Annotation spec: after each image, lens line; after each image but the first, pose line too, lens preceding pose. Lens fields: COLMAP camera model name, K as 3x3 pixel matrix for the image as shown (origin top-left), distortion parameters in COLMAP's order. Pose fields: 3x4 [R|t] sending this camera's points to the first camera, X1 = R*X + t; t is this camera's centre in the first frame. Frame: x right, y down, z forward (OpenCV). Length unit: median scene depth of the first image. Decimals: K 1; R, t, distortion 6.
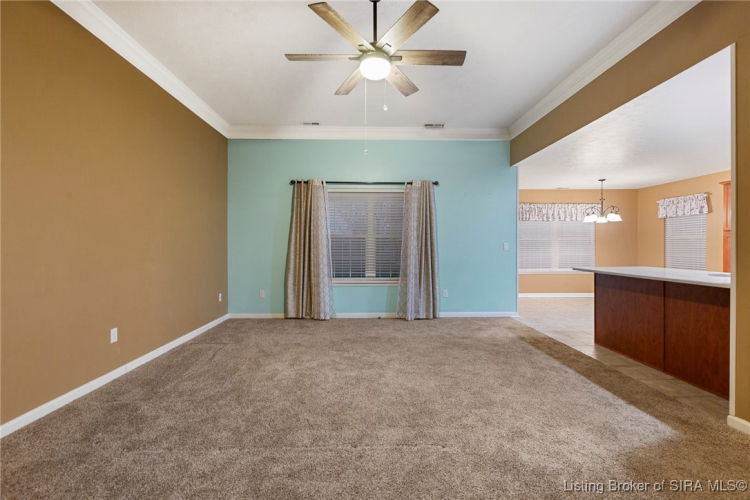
lens RADIAL K [[346.5, 0, 375.0], [0, 346.5, 250.0], [0, 0, 1]] dist [0.000550, -0.000372]
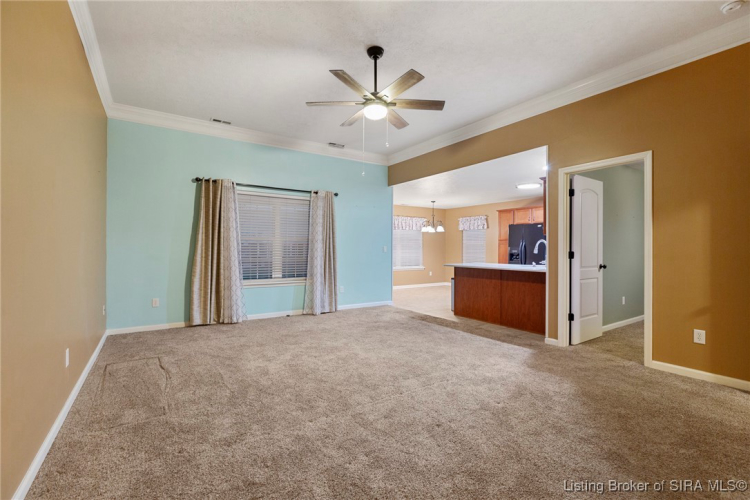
lens RADIAL K [[346.5, 0, 375.0], [0, 346.5, 250.0], [0, 0, 1]] dist [0.000550, -0.000372]
pose [[0.838971, 0.002408, 0.544170, -0.350816], [0.000649, 0.999985, -0.005426, -0.000821], [-0.544175, 0.004905, 0.838957, -0.043912]]
